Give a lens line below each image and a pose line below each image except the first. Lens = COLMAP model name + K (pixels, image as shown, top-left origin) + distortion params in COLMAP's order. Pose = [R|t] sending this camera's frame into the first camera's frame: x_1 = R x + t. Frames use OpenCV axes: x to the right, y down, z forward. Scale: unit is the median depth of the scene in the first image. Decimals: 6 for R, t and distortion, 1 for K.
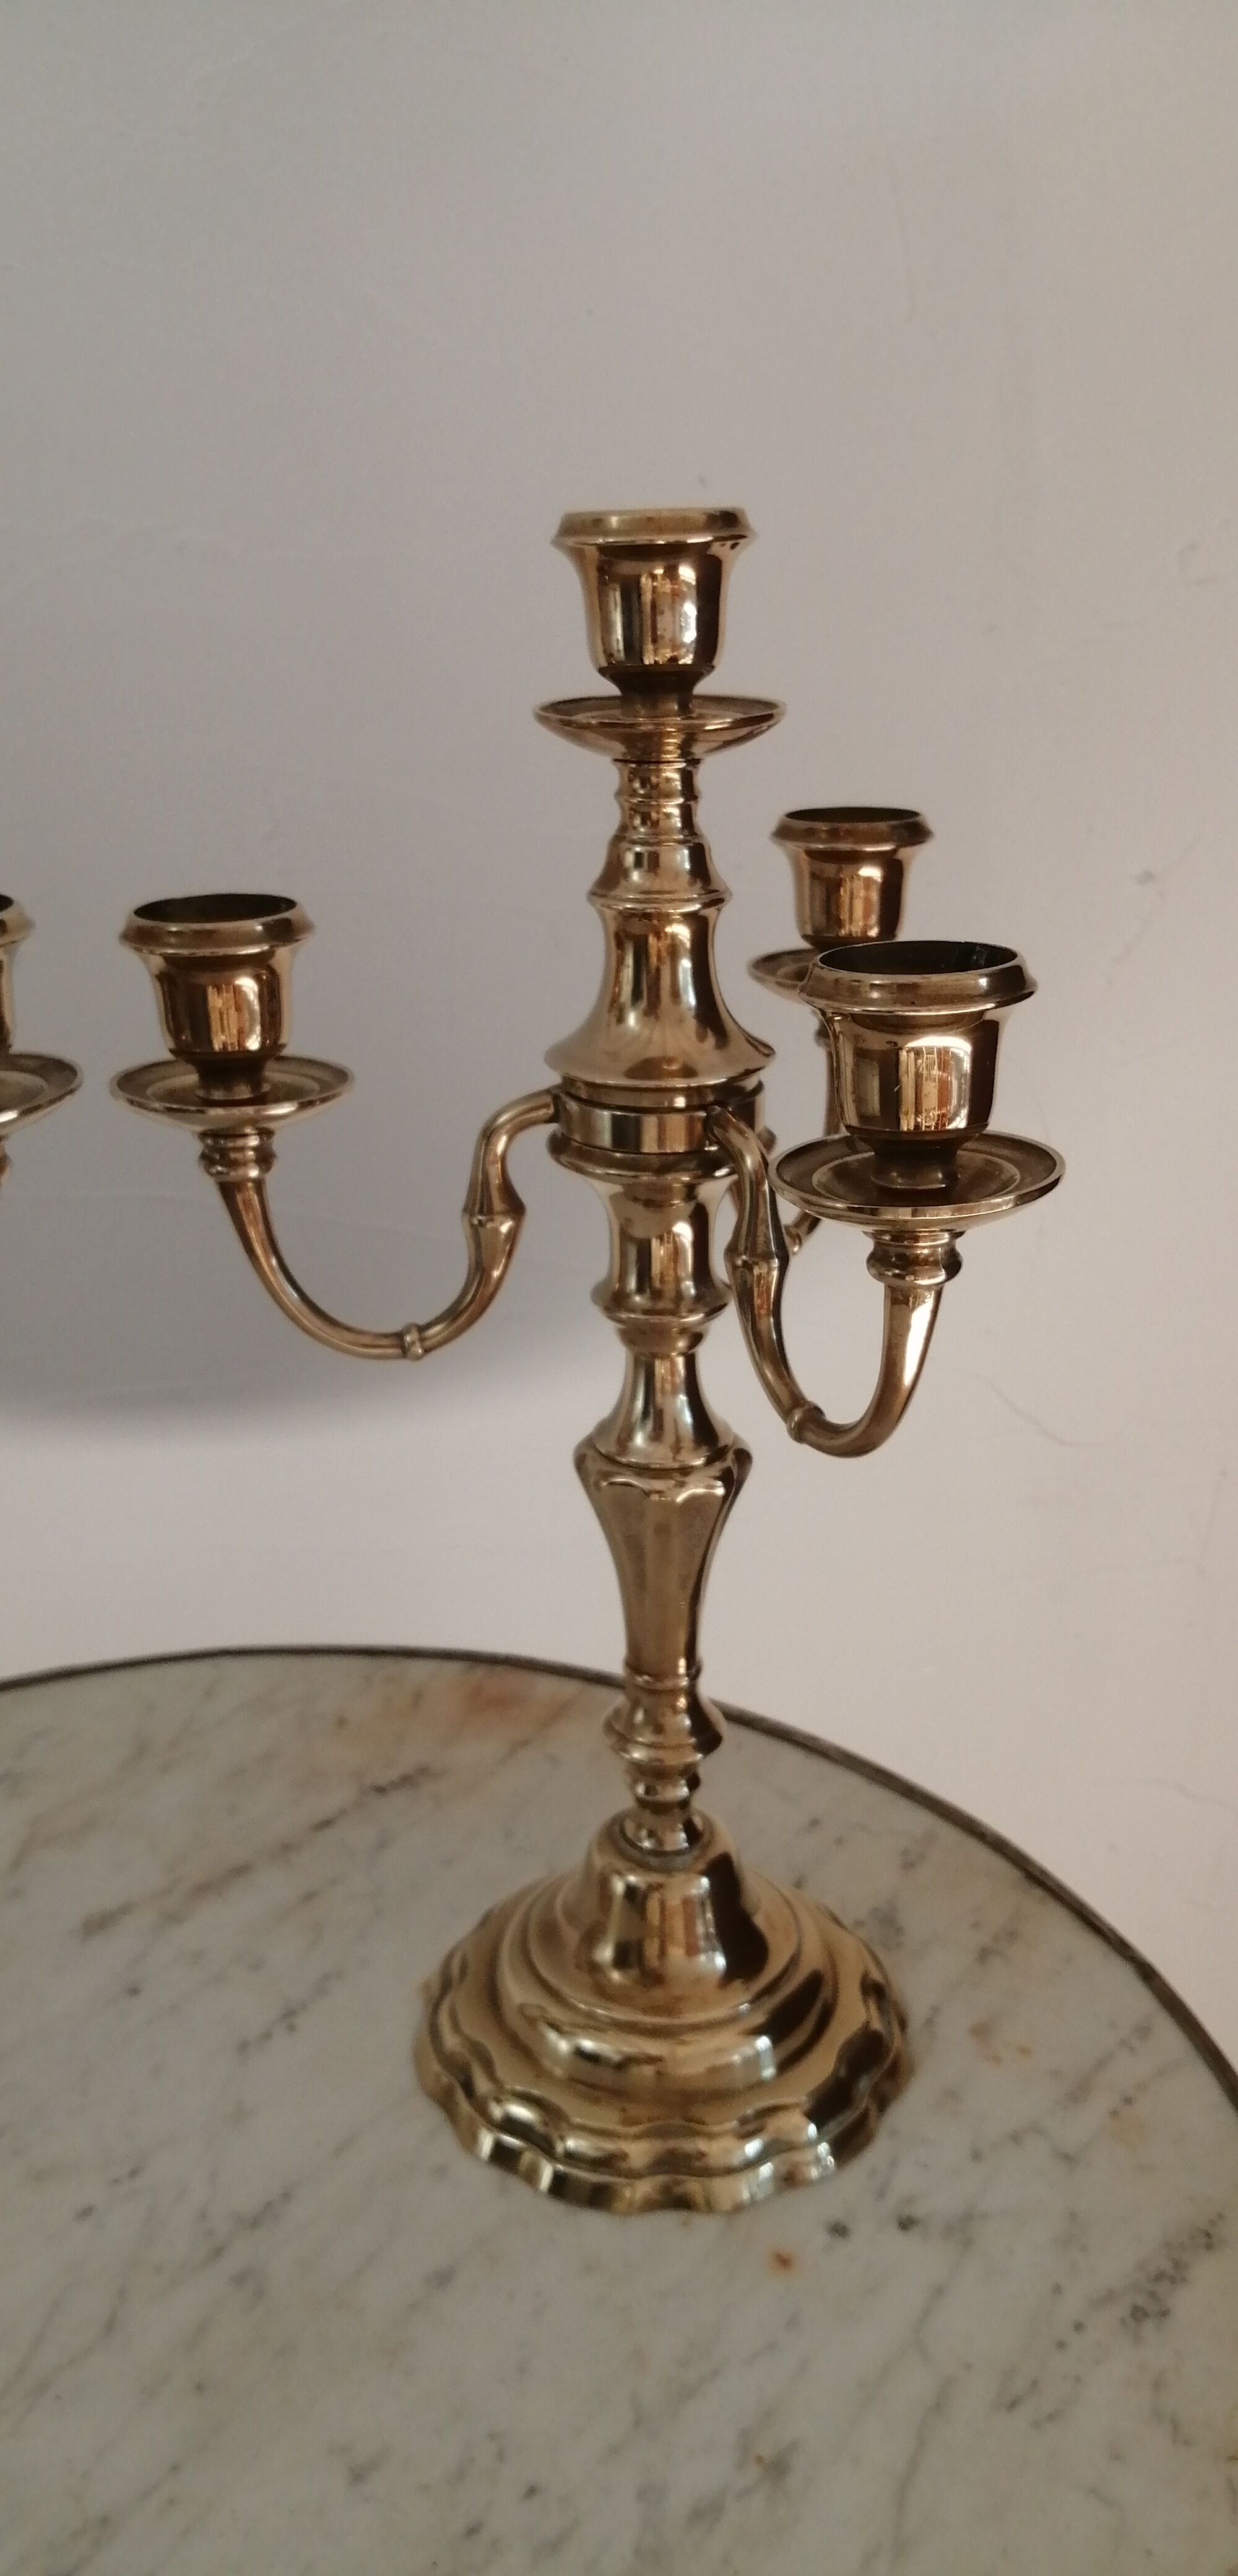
lens RADIAL K [[2083.2, 0, 638.2], [0, 2083.2, 1292.3], [0, 0, 1]] dist [0.042440, -0.144546]
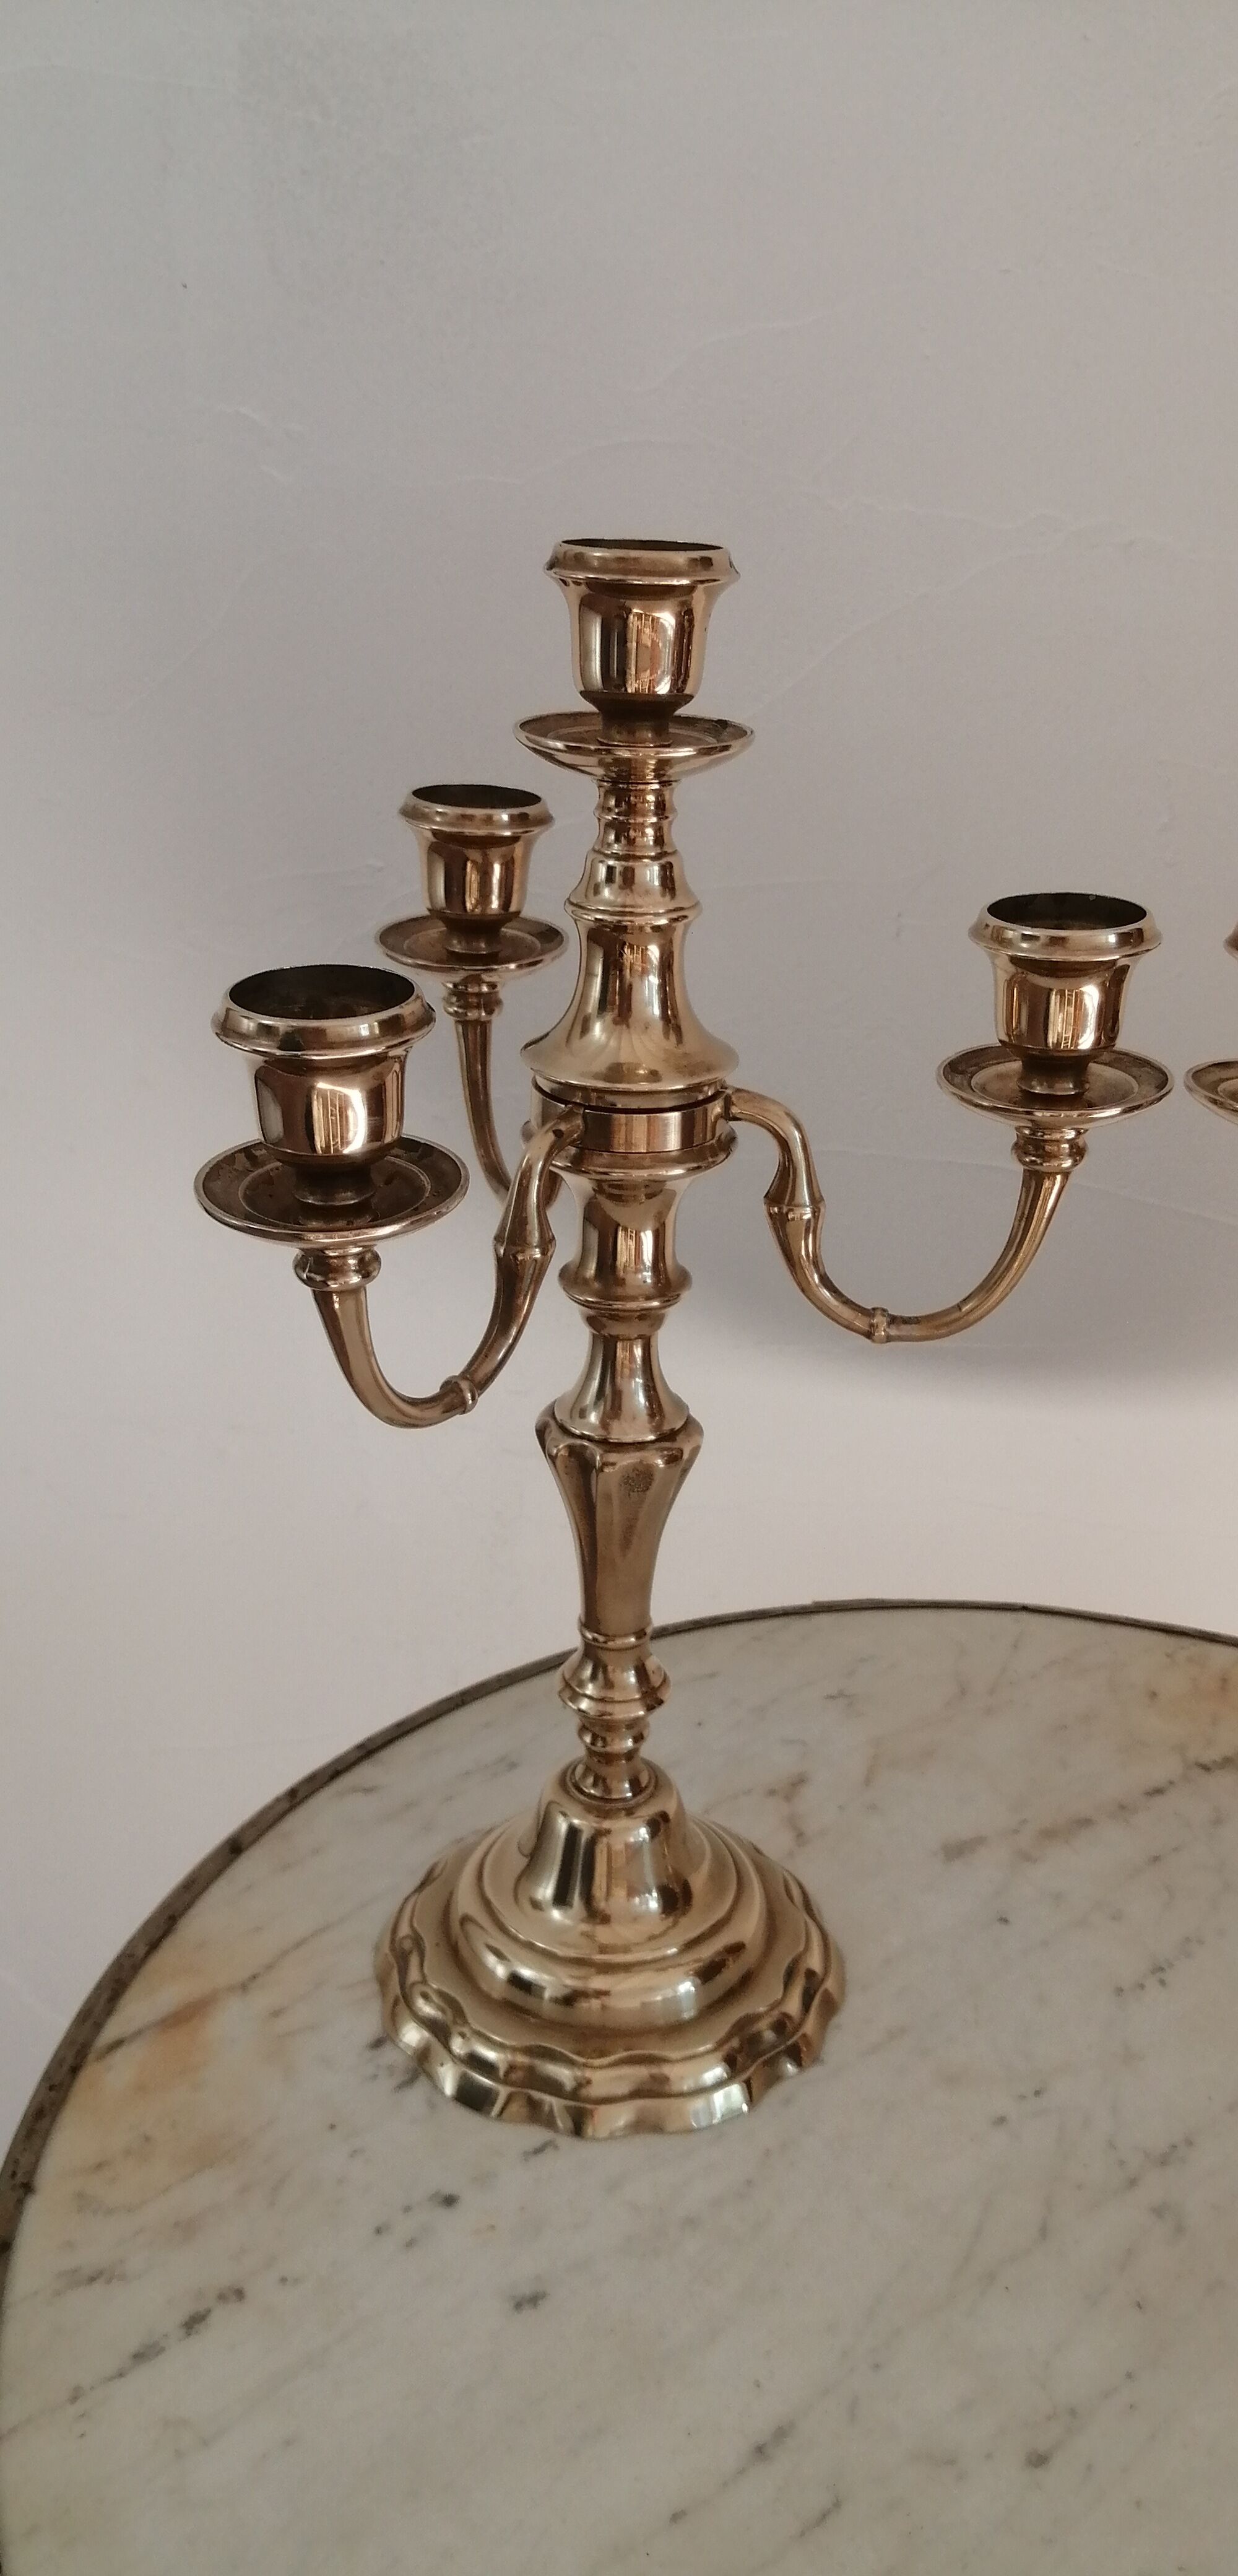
lens RADIAL K [[2083.2, 0, 586.2], [0, 2083.2, 1288.5], [0, 0, 1]] dist [0.042440, -0.144546]
pose [[0.964652, 0.113578, -0.237796, -0.265968], [-0.107220, 0.993448, 0.039548, -0.005882], [0.240730, -0.012654, 0.970510, -0.094989]]
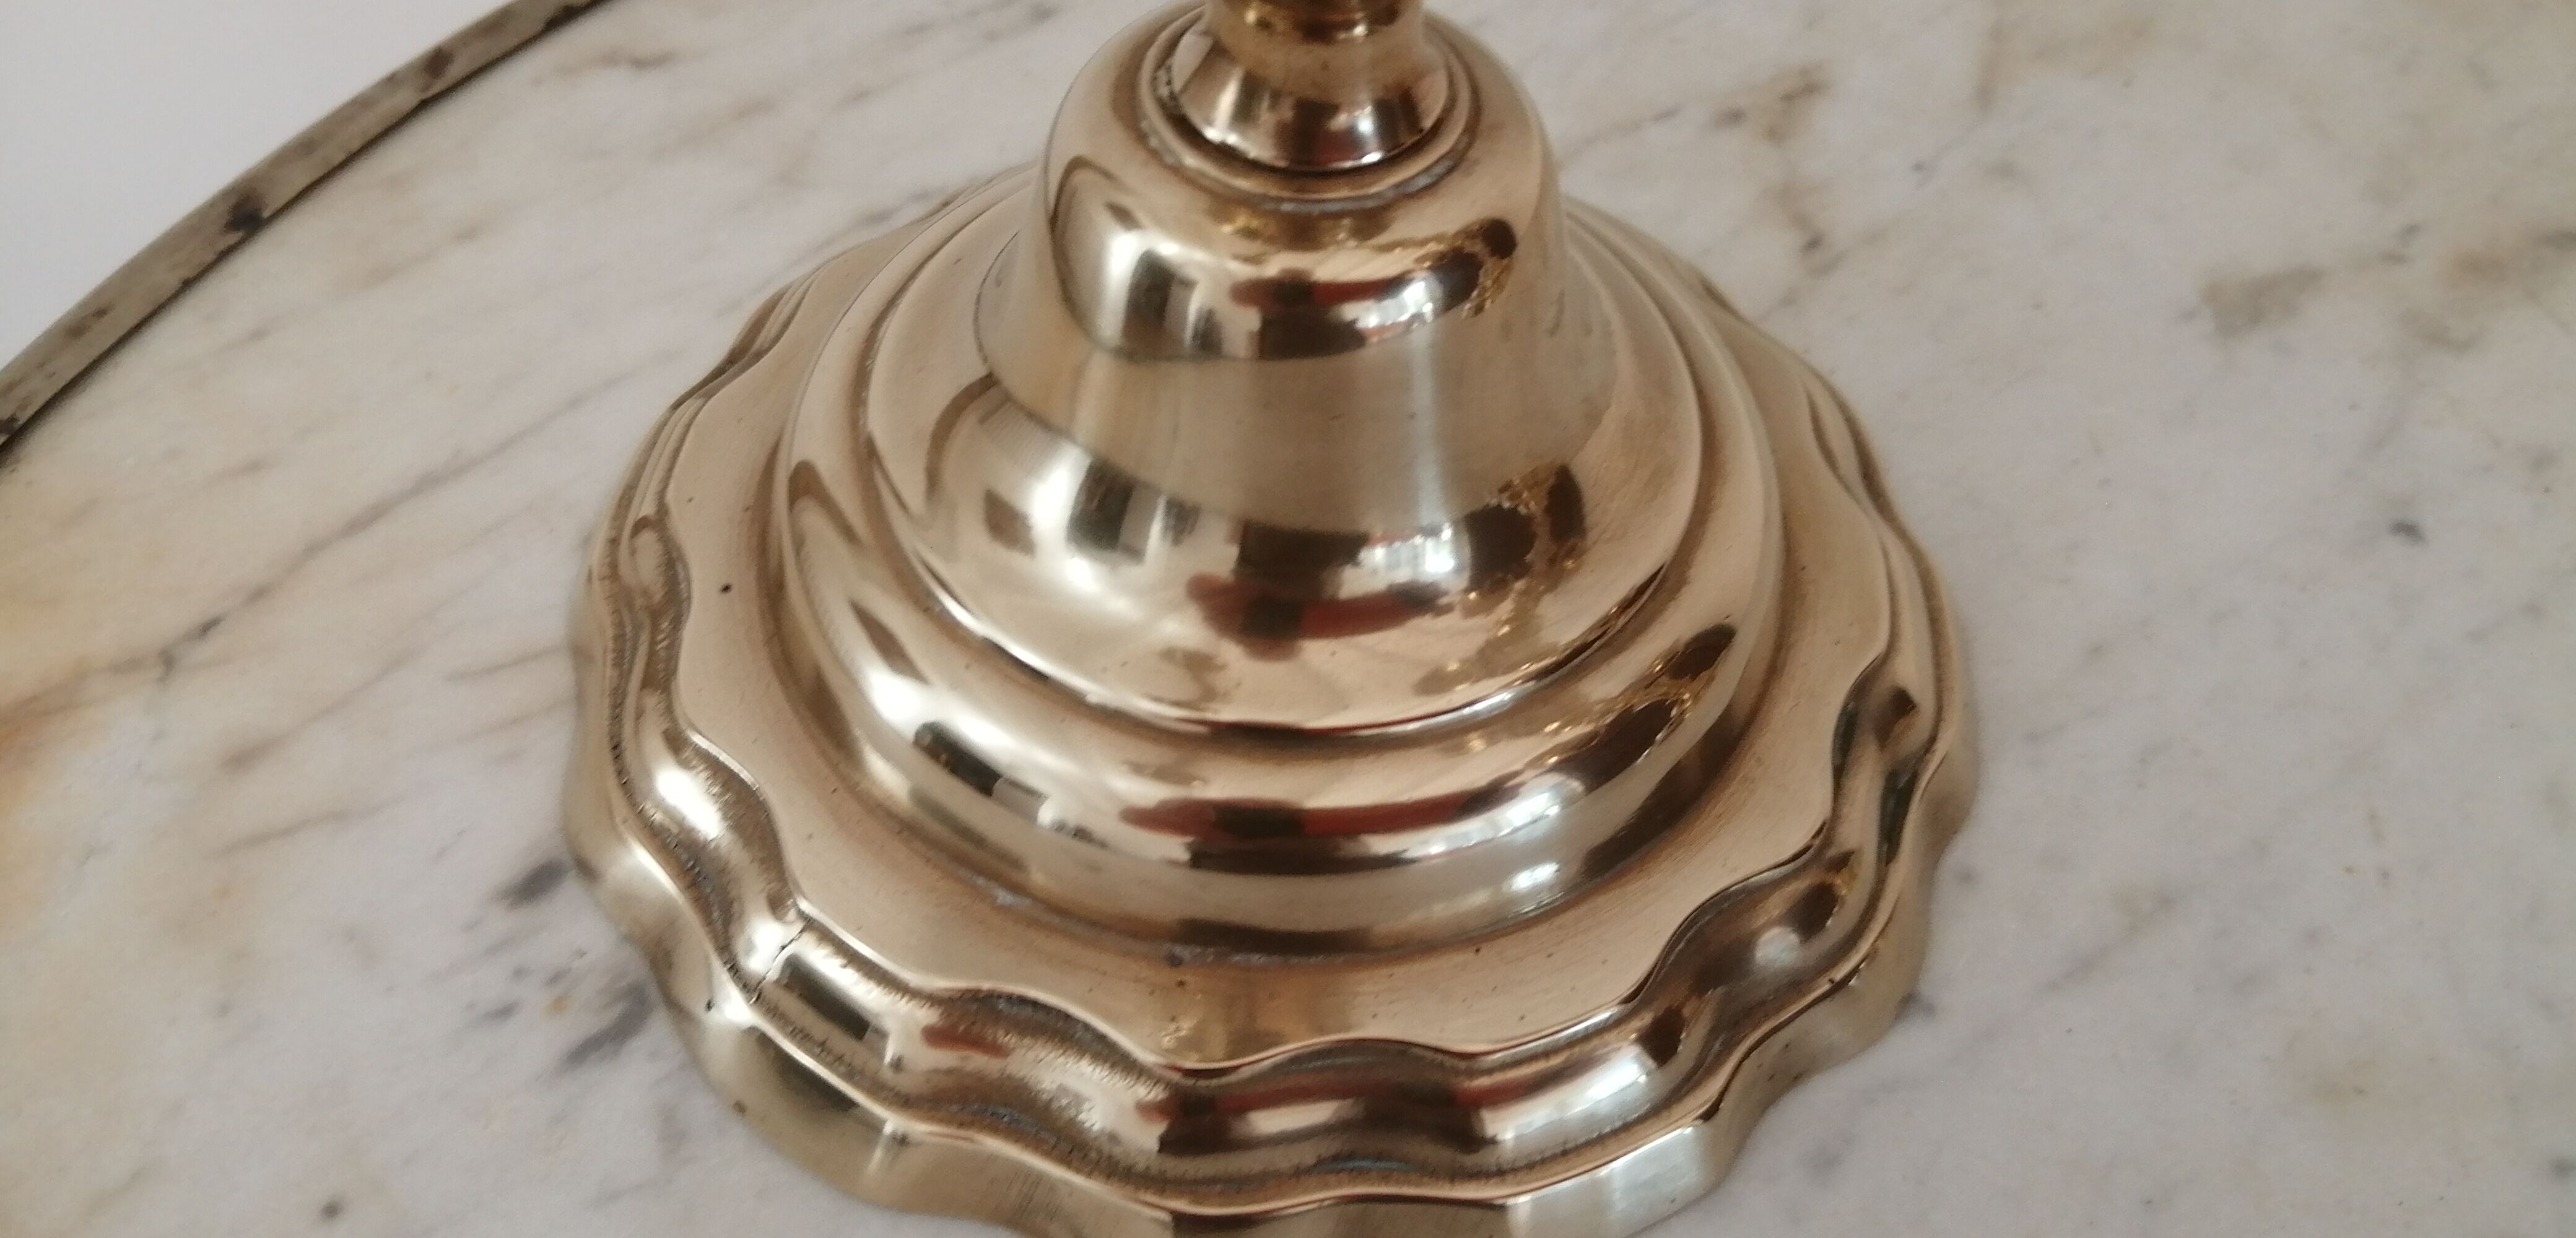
lens RADIAL K [[2083.2, 0, 1263.1], [0, 2083.2, 624.5], [0, 0, 1]] dist [0.042440, -0.144546]
pose [[0.956431, 0.255220, -0.141785, -0.438936], [-0.147149, 0.840827, 0.520919, 0.214823], [0.252165, -0.477360, 0.841748, 0.726594]]
